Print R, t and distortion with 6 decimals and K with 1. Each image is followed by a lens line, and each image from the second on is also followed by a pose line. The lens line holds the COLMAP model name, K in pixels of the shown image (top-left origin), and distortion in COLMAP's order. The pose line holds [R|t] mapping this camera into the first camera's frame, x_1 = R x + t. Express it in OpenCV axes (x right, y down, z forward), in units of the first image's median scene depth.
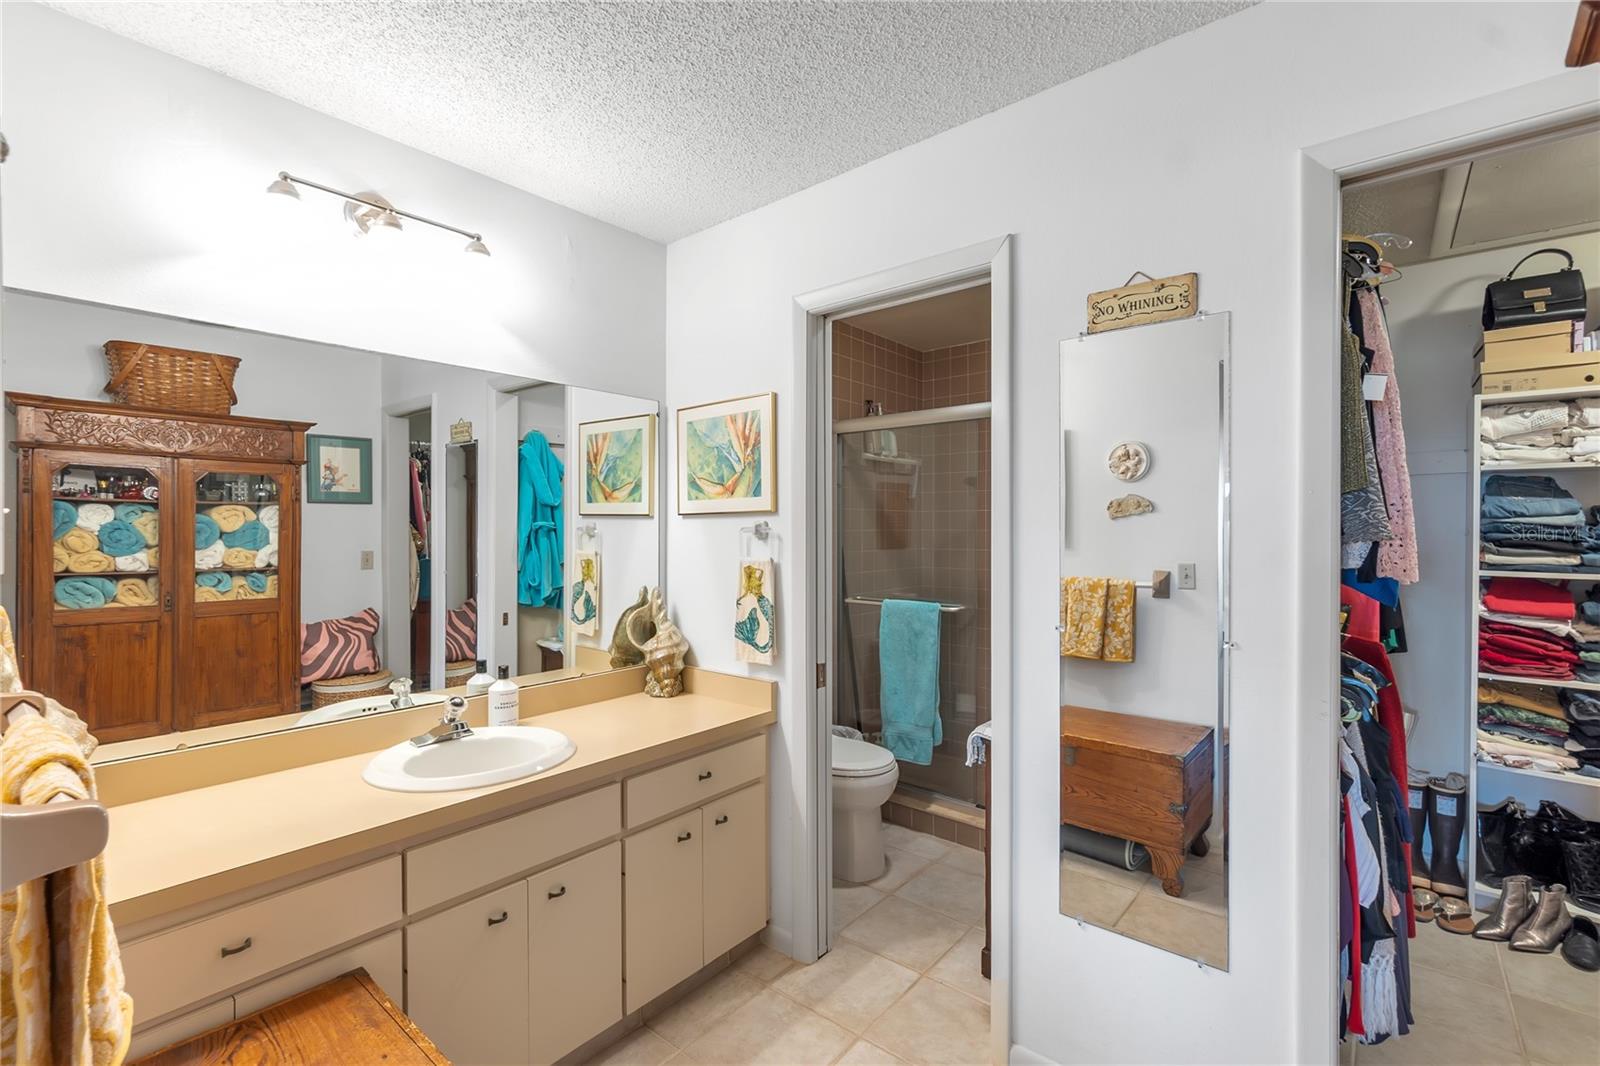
lens RADIAL K [[701.9, 0, 803.4], [0, 701.9, 531.3], [0, 0, 1]] dist [0.004869, 0.000379]
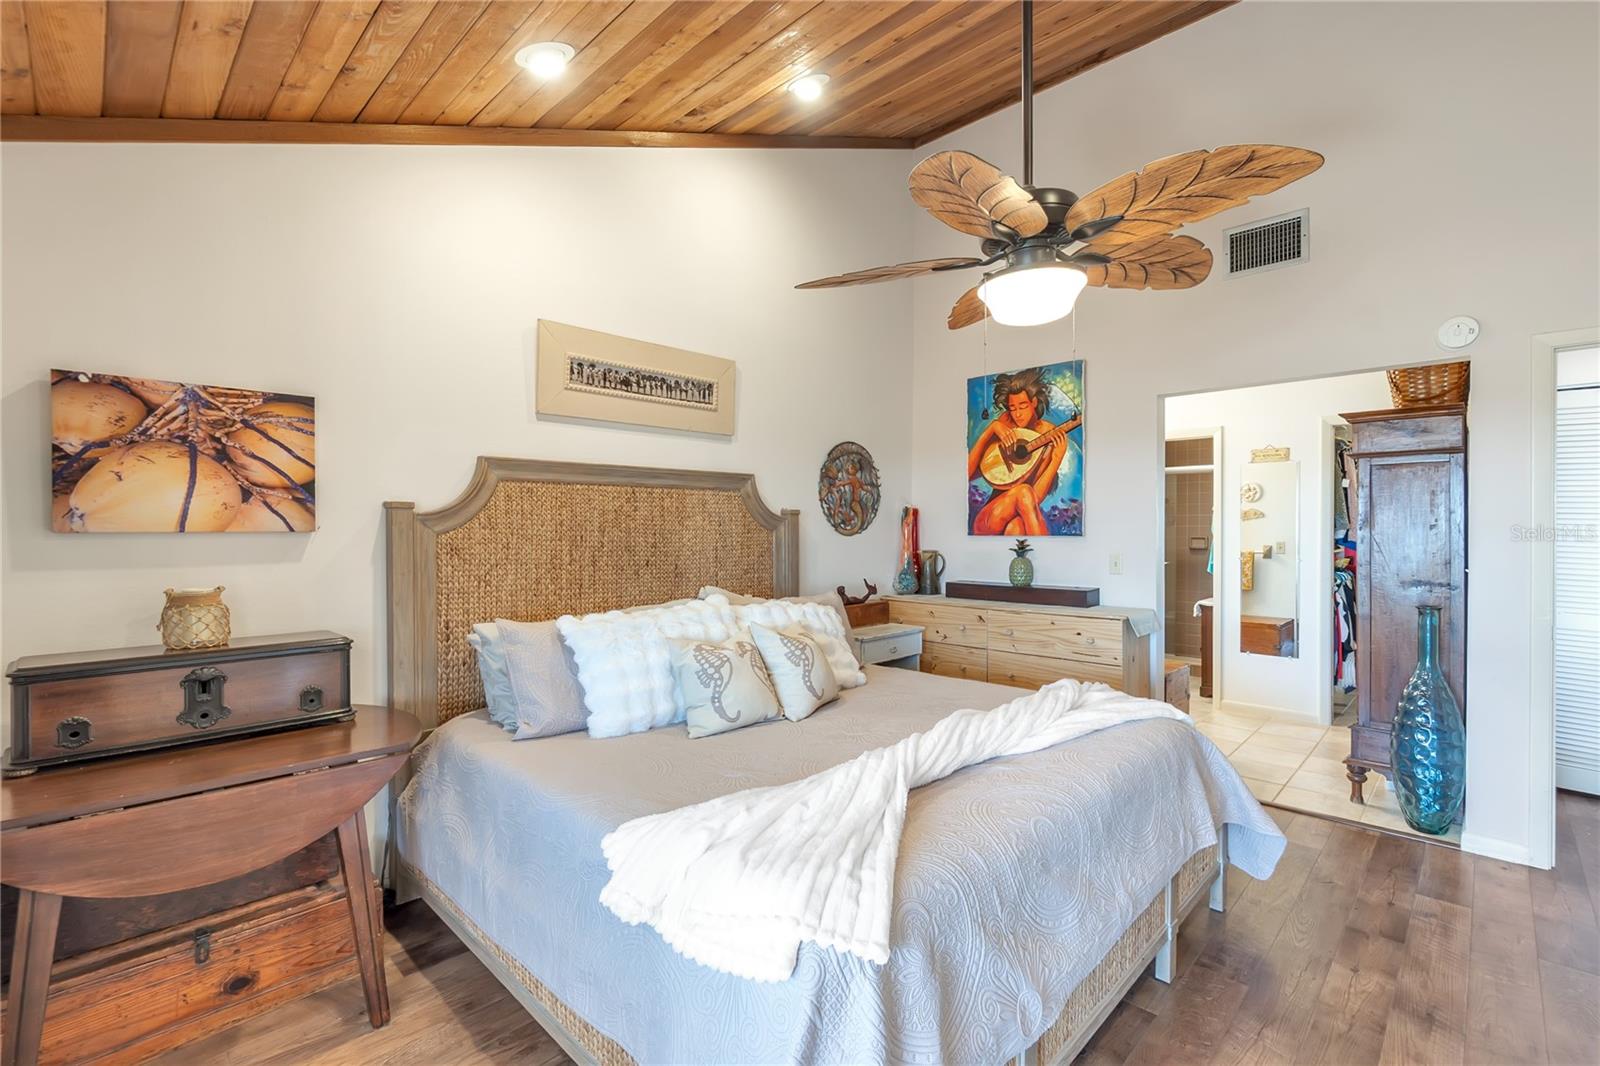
lens RADIAL K [[701.9, 0, 795.4], [0, 701.9, 528.5], [0, 0, 1]] dist [0.004869, 0.000379]
pose [[0.996190, 0.000217, -0.087212, -1.410113], [0.000103, 0.999993, 0.003662, -0.003335], [0.087212, -0.003657, 0.996183, -2.407073]]
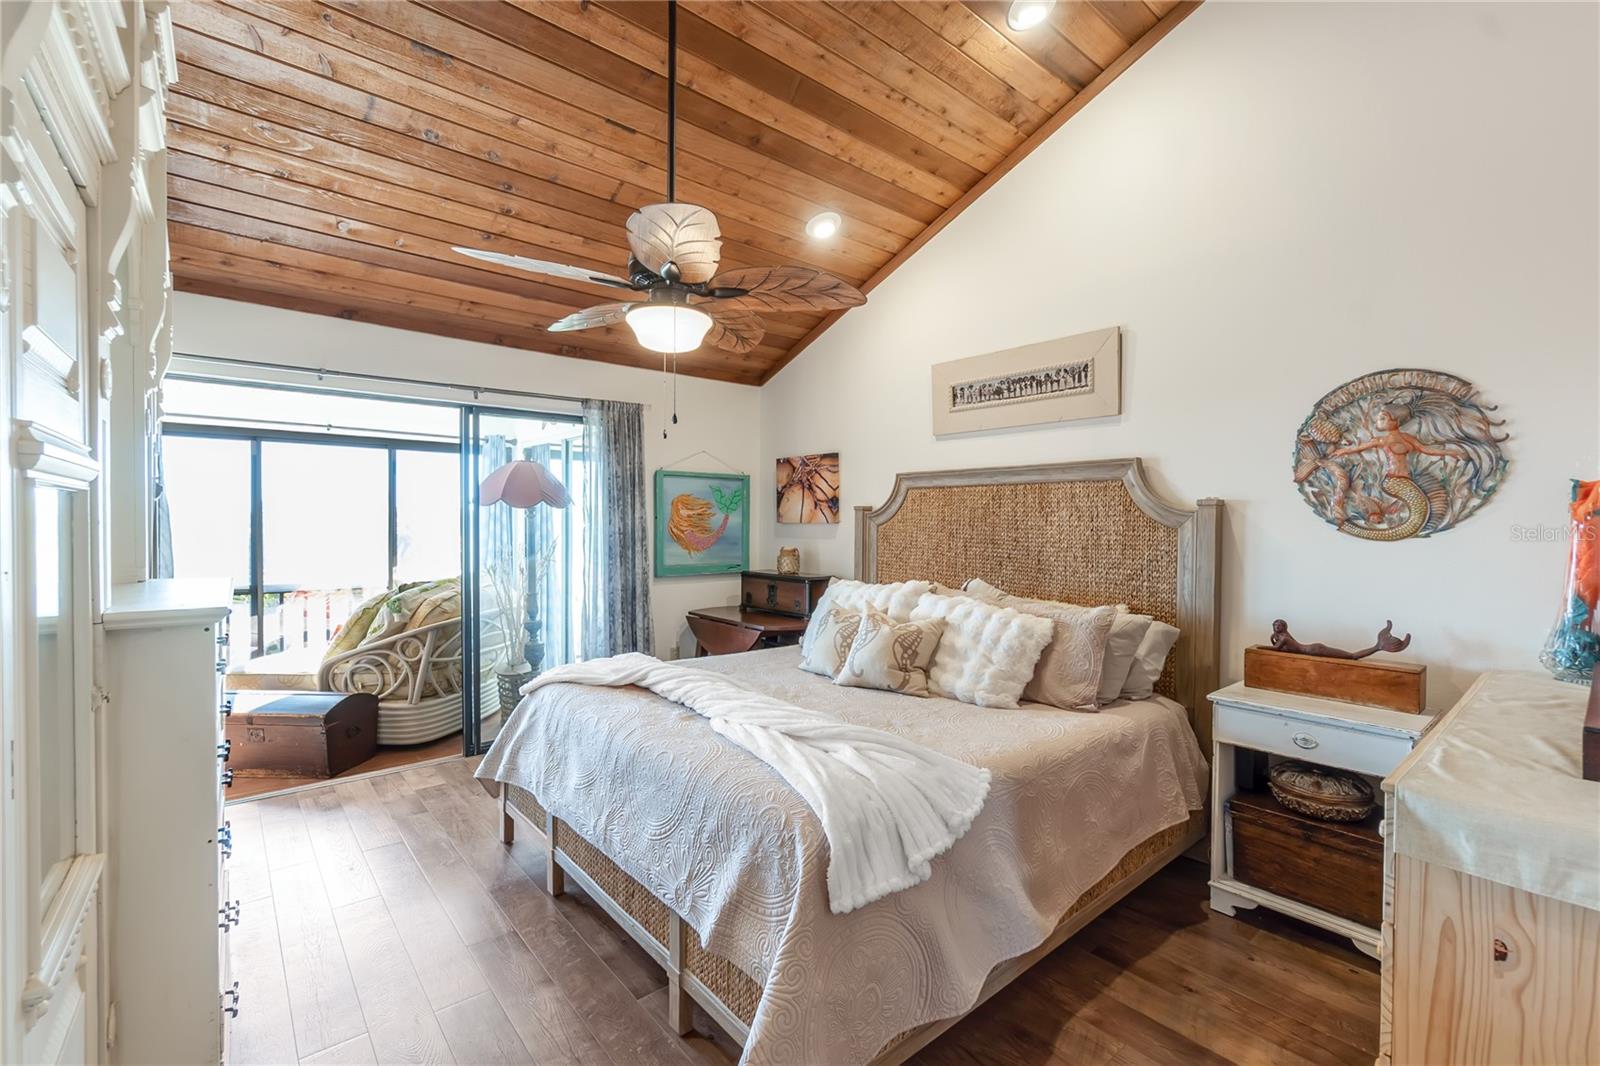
lens RADIAL K [[701.9, 0, 799.9], [0, 701.9, 529.2], [0, 0, 1]] dist [0.004869, 0.000379]
pose [[-0.176540, 0.012012, -0.984220, 3.813172], [-0.004986, 0.999902, 0.013098, -0.005092], [0.984281, 0.007219, -0.176463, 3.090279]]
